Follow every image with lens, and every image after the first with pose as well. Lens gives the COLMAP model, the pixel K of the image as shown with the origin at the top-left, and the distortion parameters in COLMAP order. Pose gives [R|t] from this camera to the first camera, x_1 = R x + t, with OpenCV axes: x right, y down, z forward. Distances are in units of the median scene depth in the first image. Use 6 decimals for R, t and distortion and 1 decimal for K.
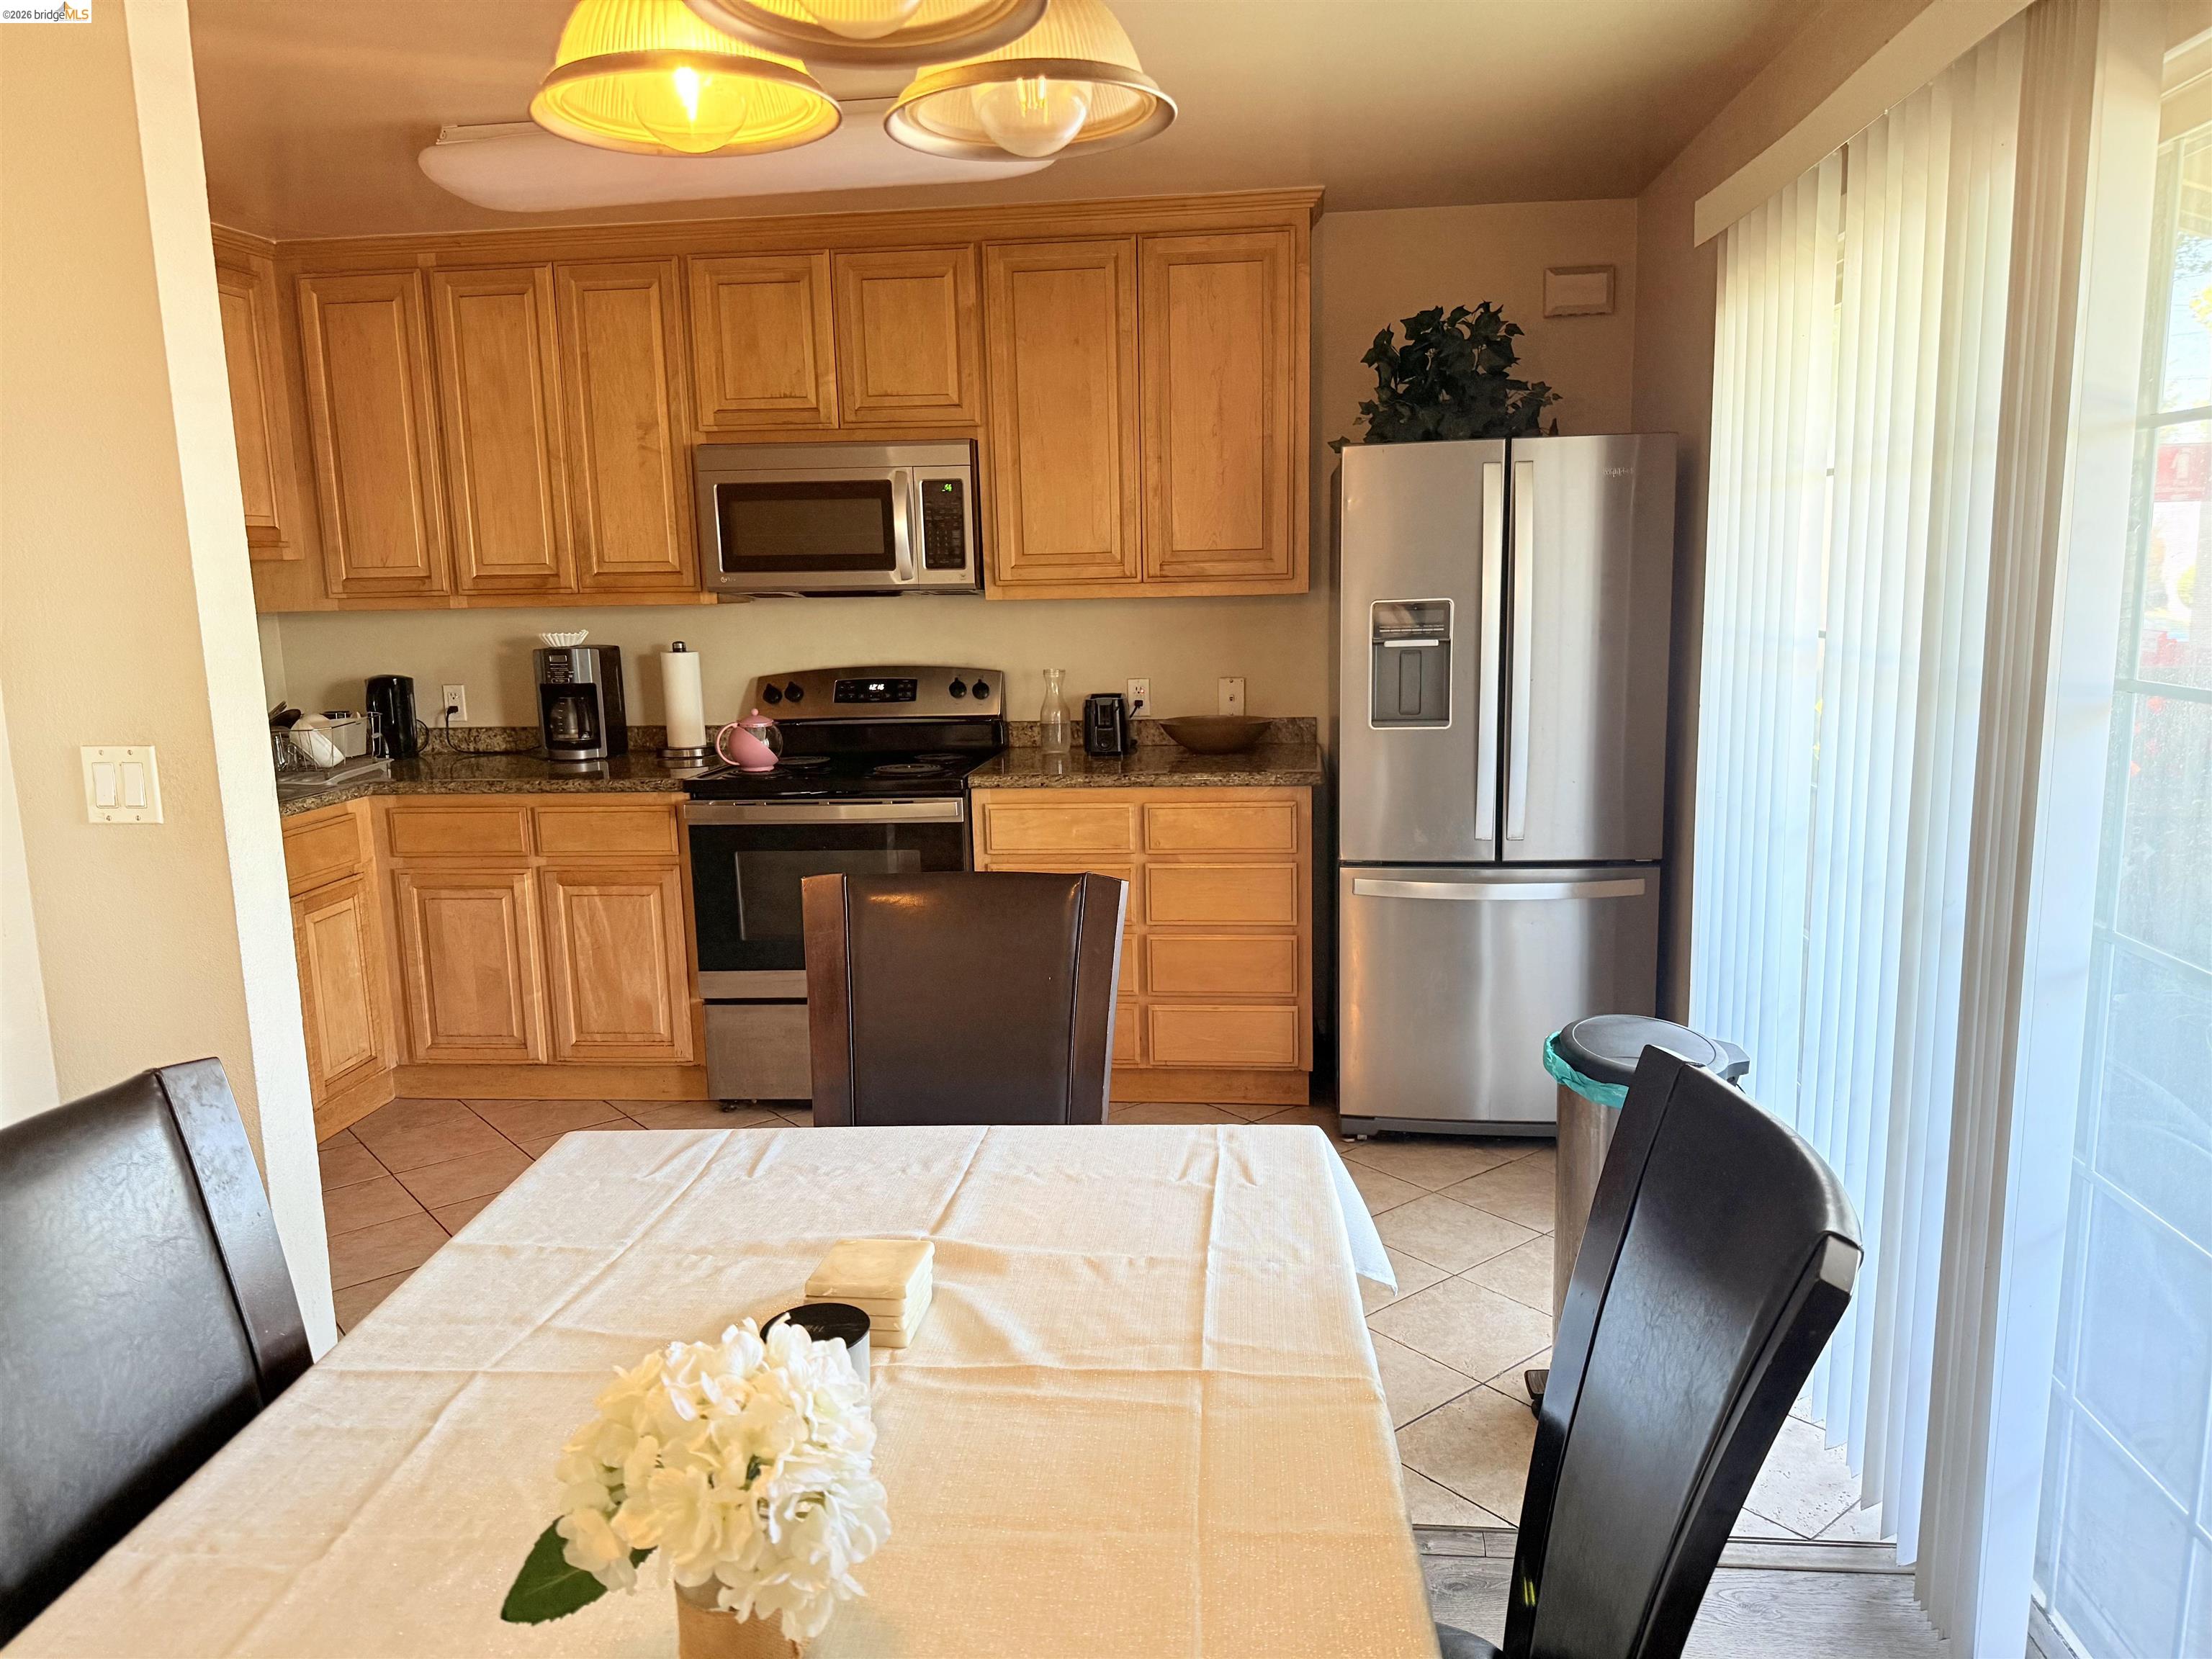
lens RADIAL K [[1560.4, 0, 1106.0], [0, 1560.4, 829.5], [0, 0, 1]] dist [0.152542, -0.336048]
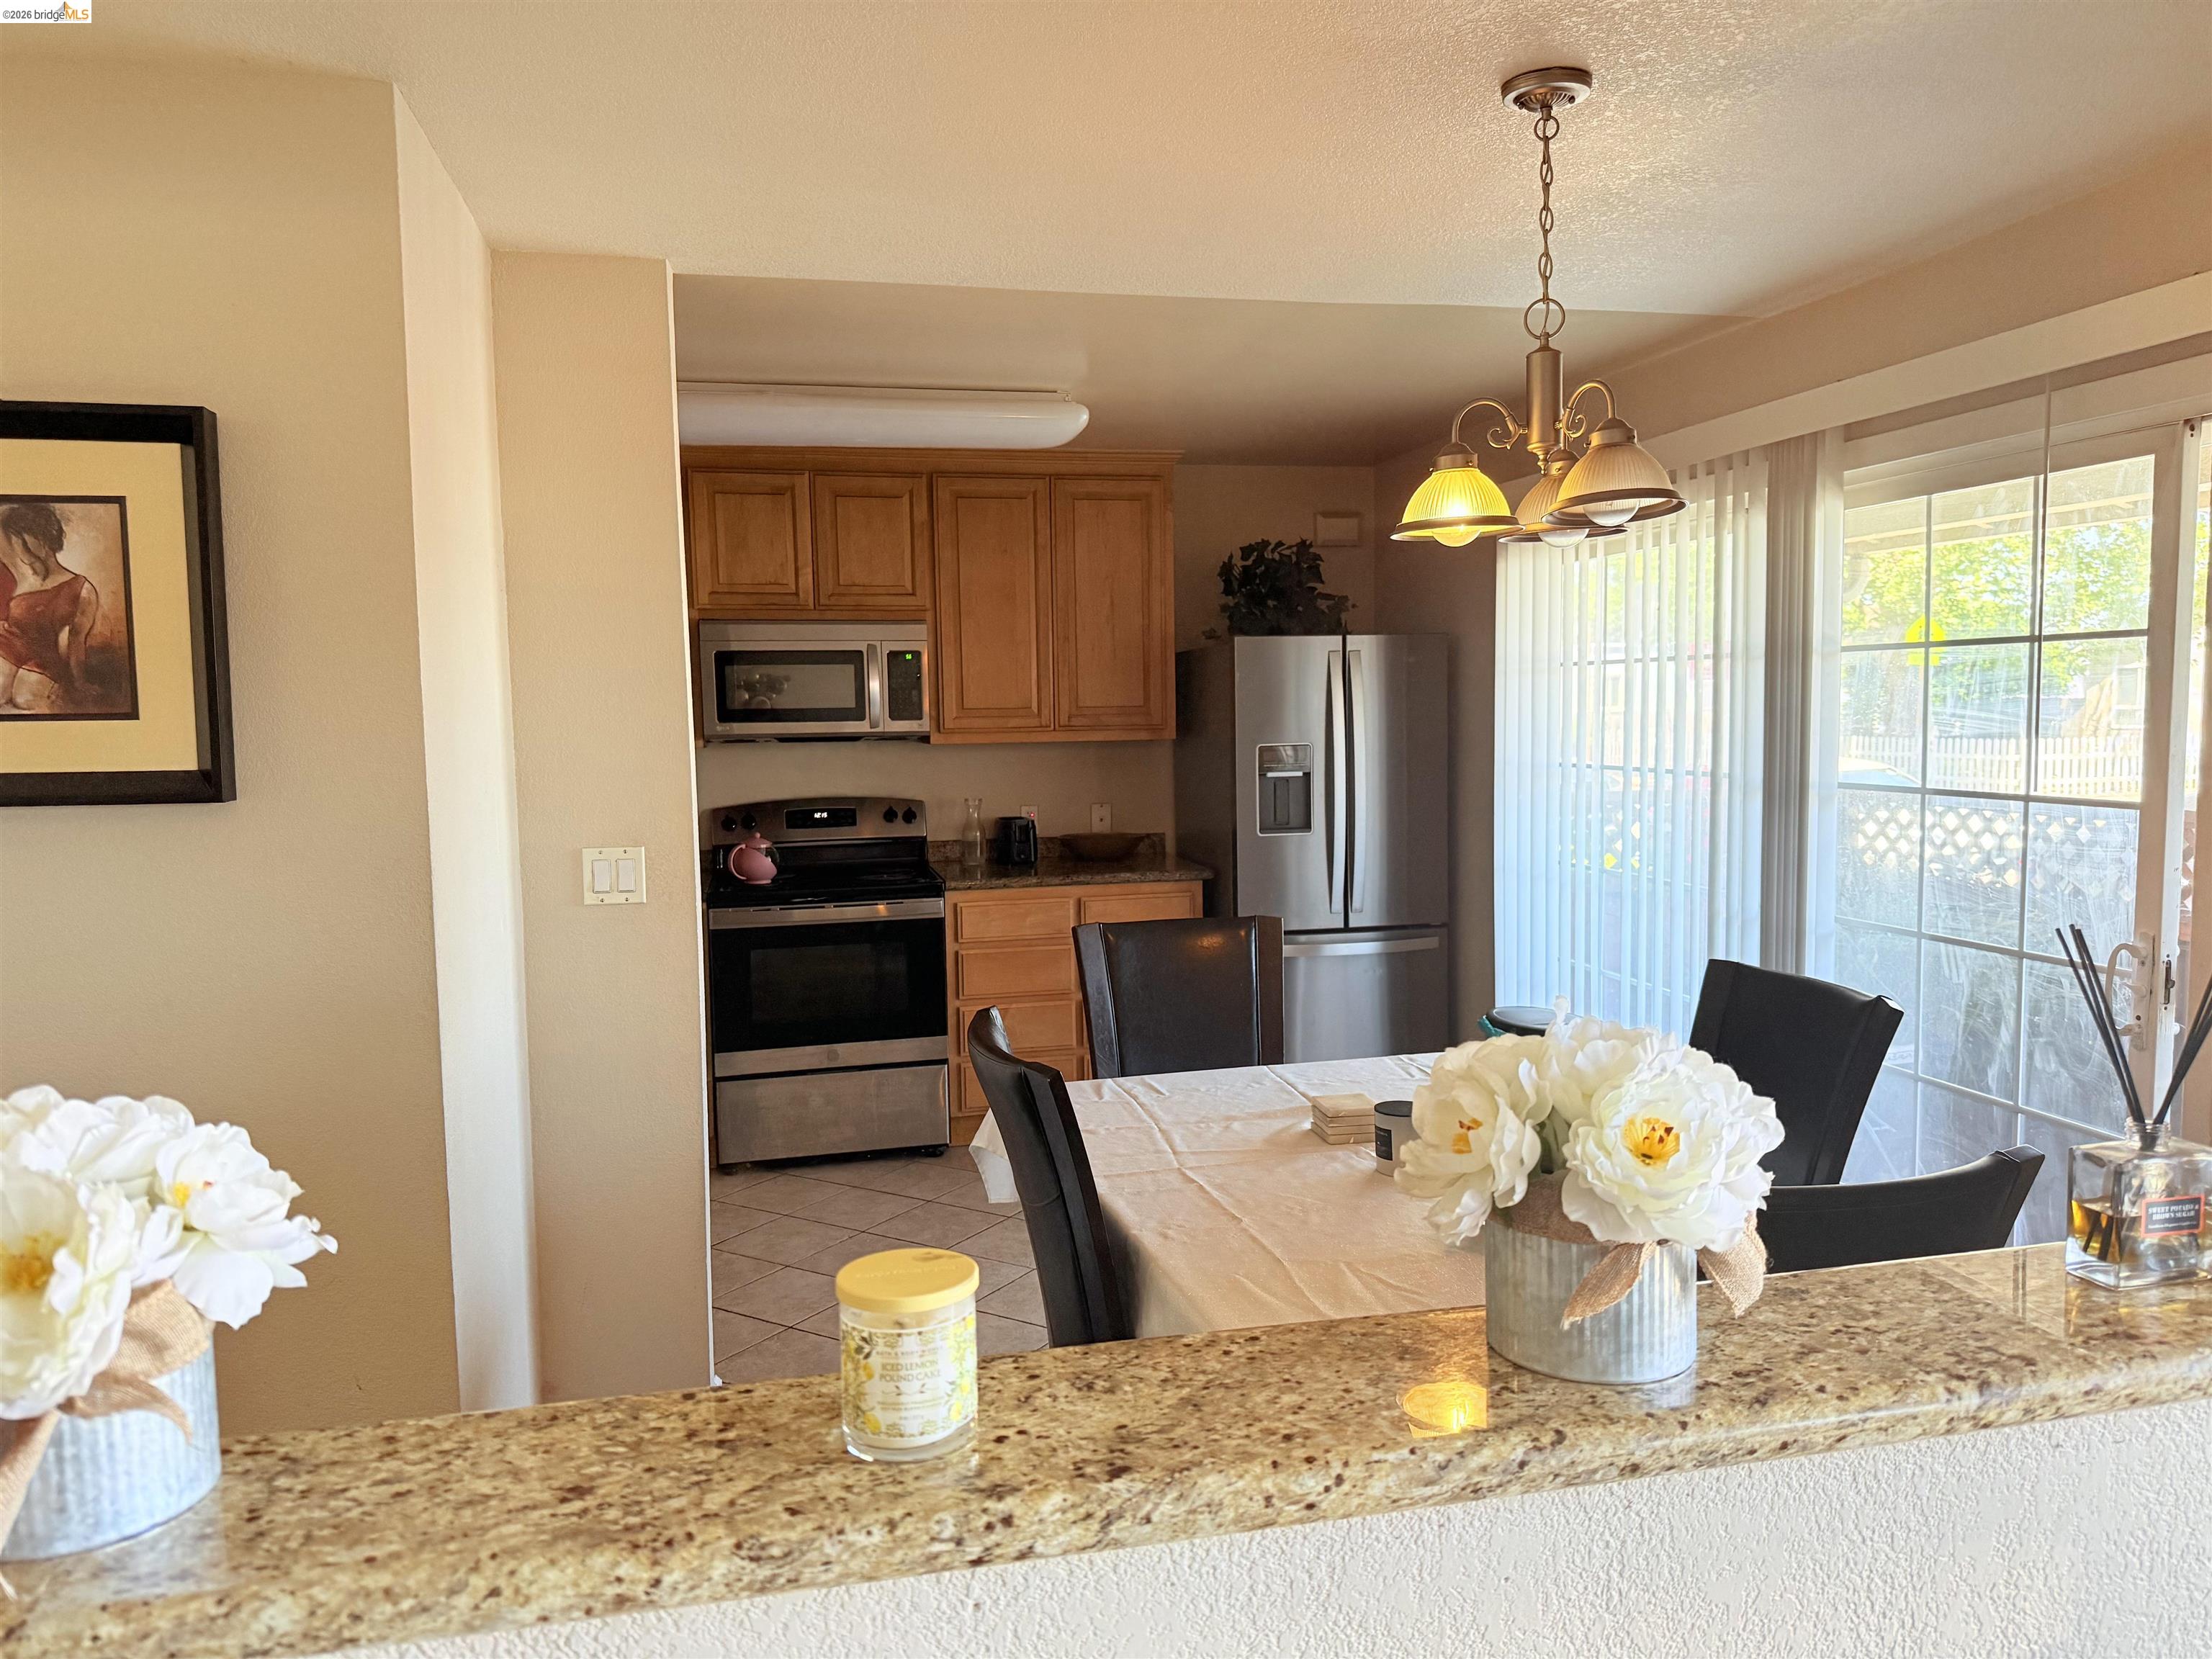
lens RADIAL K [[1565.2, 0, 1109.6], [0, 1565.2, 810.8], [0, 0, 1]] dist [0.152734, -0.000176]
pose [[0.946877, -0.014094, 0.321287, -0.356803], [0.047882, 0.994083, -0.097505, 0.038384], [-0.318011, 0.107709, 0.941949, -0.238910]]
